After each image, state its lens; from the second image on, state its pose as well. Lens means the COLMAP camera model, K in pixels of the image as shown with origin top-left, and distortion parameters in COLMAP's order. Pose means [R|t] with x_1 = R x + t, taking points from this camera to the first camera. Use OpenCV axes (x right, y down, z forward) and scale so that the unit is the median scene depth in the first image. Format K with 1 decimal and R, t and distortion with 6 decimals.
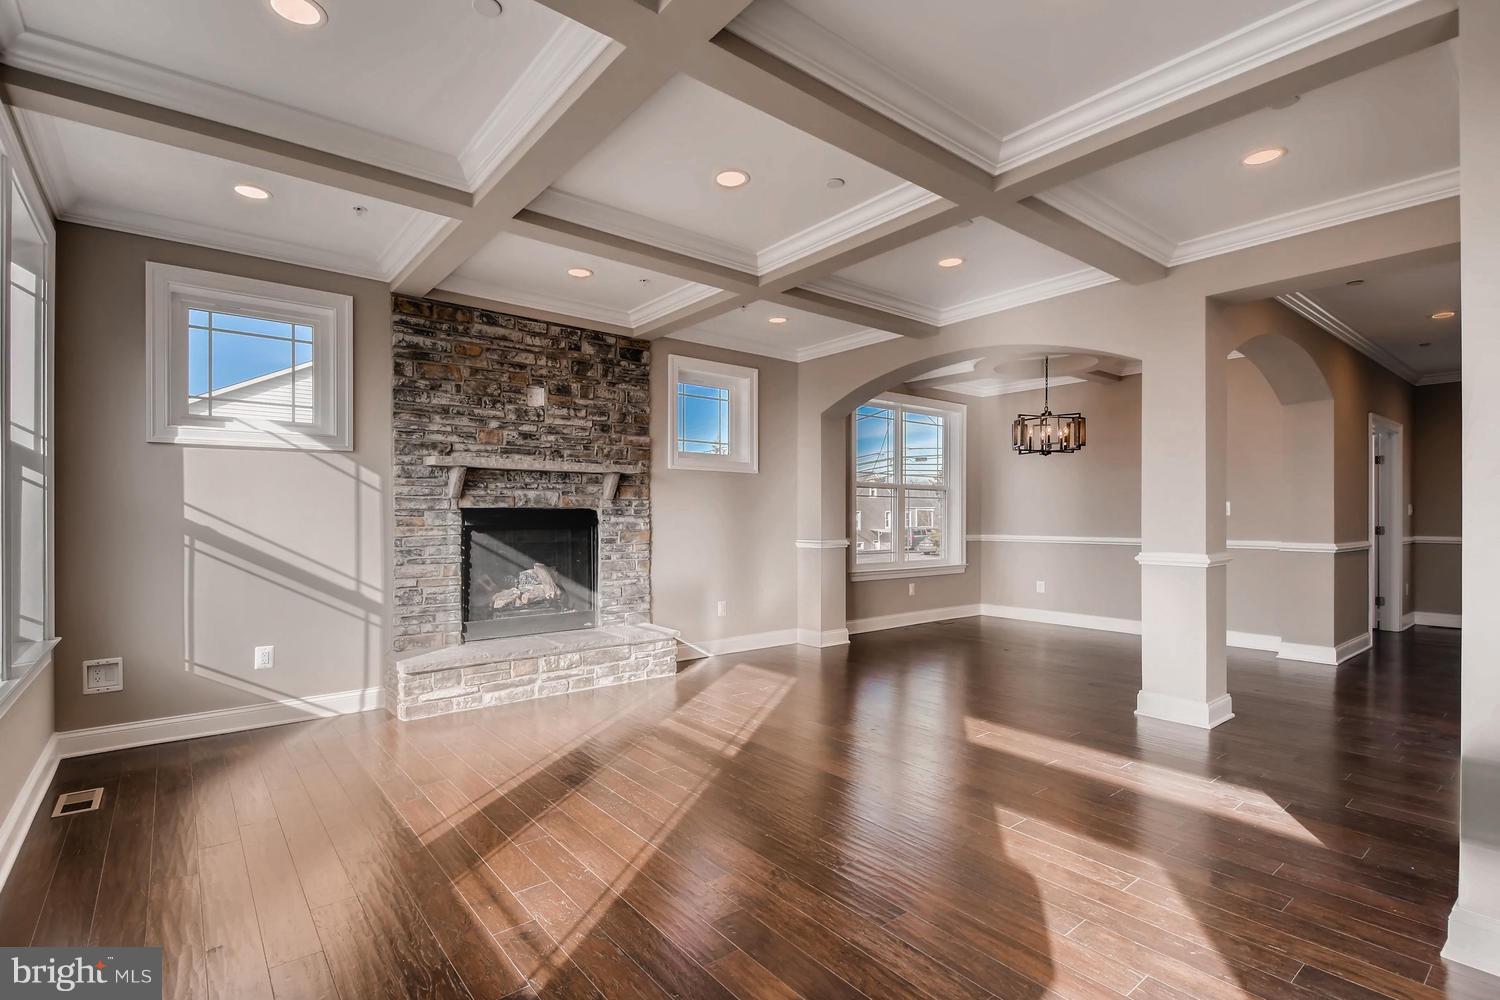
lens RADIAL K [[704.2, 0, 749.3], [0, 704.2, 515.7], [0, 0, 1]] dist [-0.005033, -0.000584]
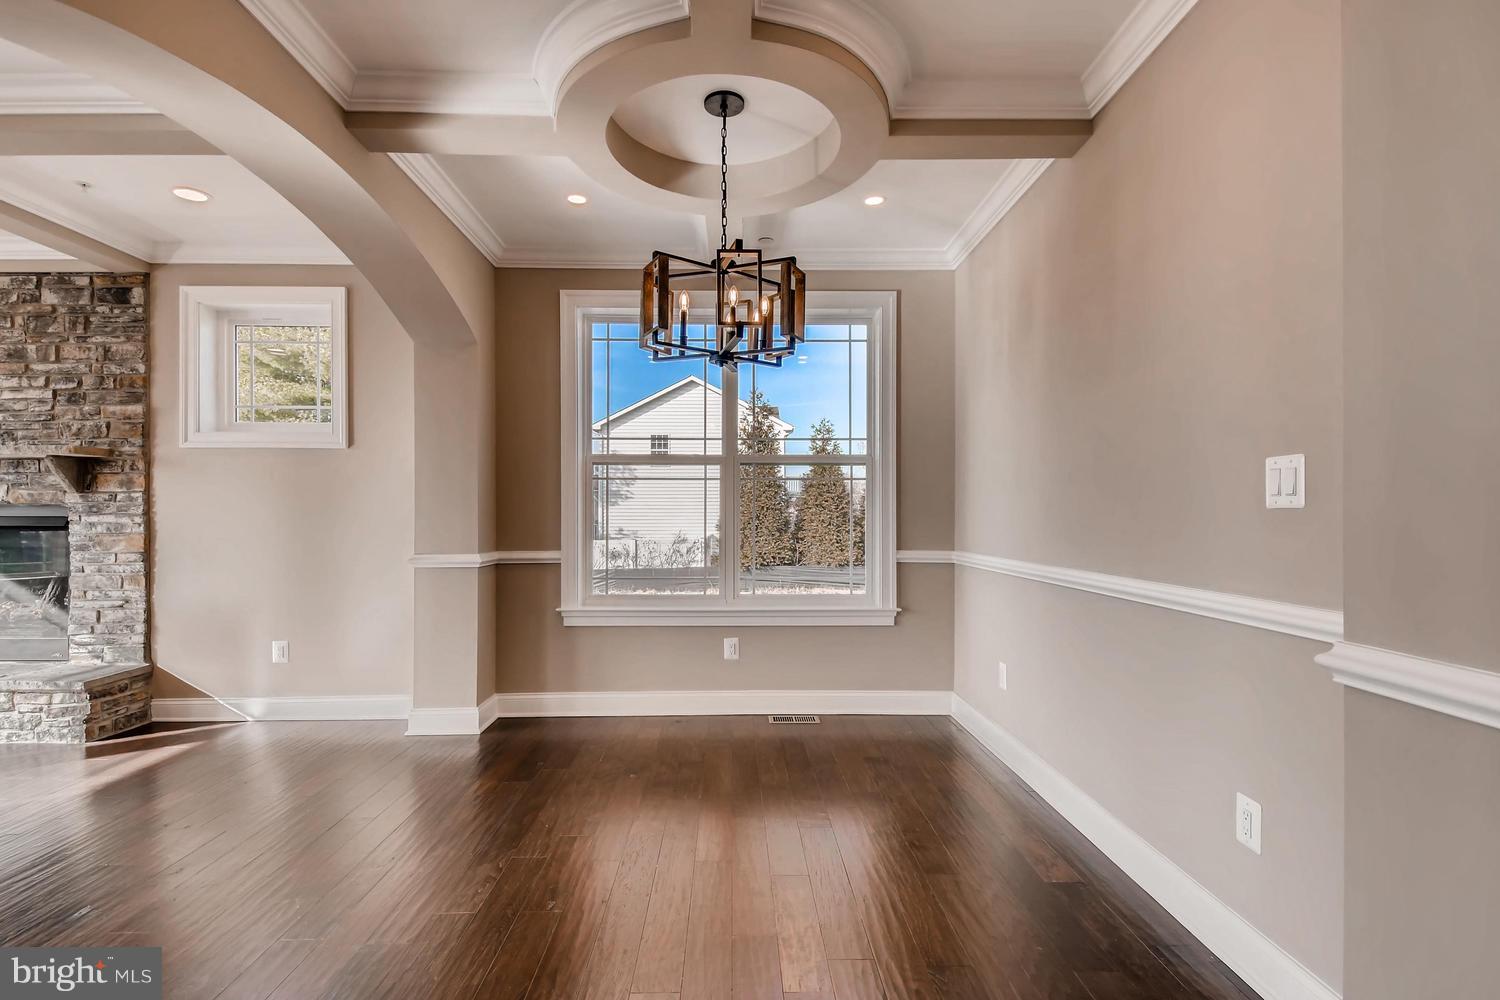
lens RADIAL K [[775.5, 0, 747.6], [0, 775.5, 493.9], [0, 0, 1]] dist [-0.000357, -0.001425]
pose [[0.784434, -0.011317, -0.620110, 0.861640], [0.004508, 0.999911, -0.012546, -0.007909], [0.620196, 0.007046, 0.784415, 0.782469]]
